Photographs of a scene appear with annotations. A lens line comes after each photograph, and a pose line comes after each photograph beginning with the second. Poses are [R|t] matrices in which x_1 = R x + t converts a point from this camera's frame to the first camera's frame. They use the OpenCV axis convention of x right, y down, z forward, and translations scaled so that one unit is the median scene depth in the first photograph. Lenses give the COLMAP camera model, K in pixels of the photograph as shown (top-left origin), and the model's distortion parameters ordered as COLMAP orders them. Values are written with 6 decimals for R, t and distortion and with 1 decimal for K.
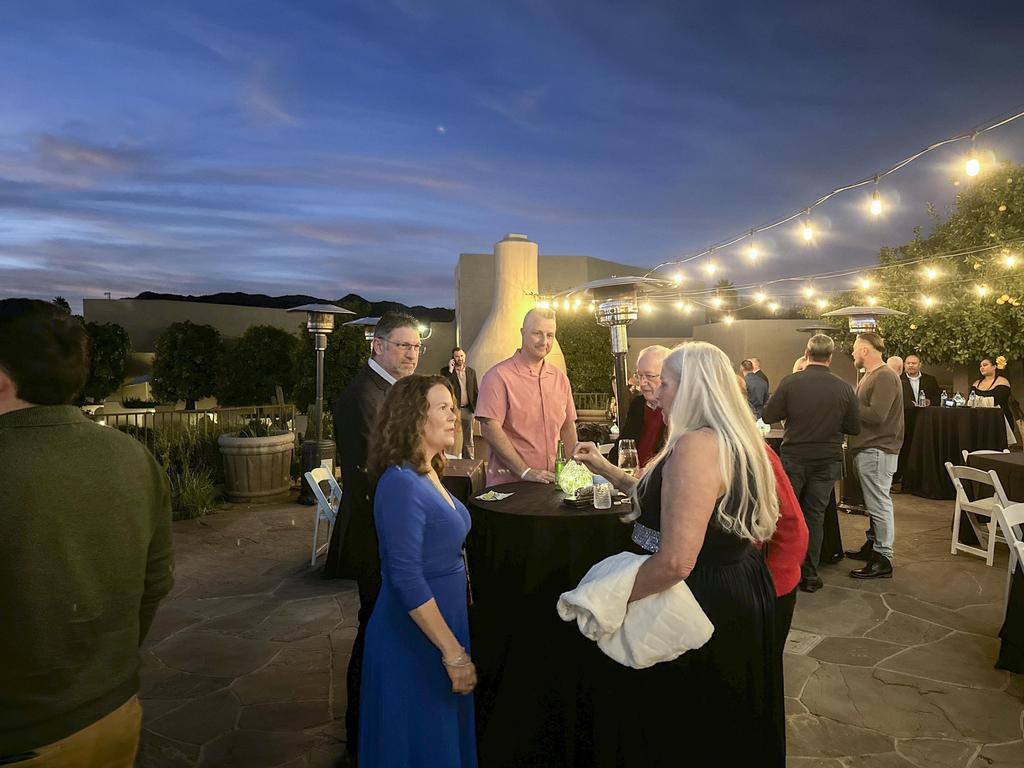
lens RADIAL K [[720.3, 0, 512.0], [0, 720.3, 384.0], [0, 0, 1]] dist [0.003751, -0.001767]
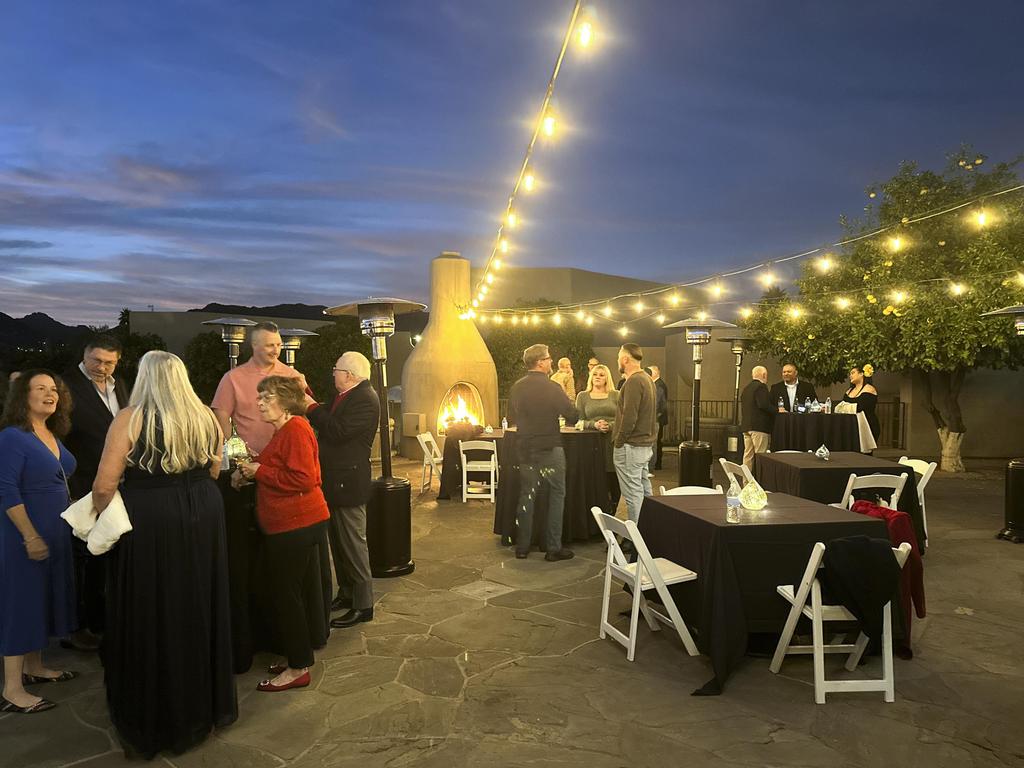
lens RADIAL K [[717.4, 0, 513.4], [0, 717.4, 433.4], [0, 0, 1]] dist [0.009306, -0.002134]
pose [[0.993927, 0.014120, -0.109134, 0.208724], [-0.008010, 0.998386, 0.056222, 0.004656], [0.109752, -0.055006, 0.992436, -0.078771]]
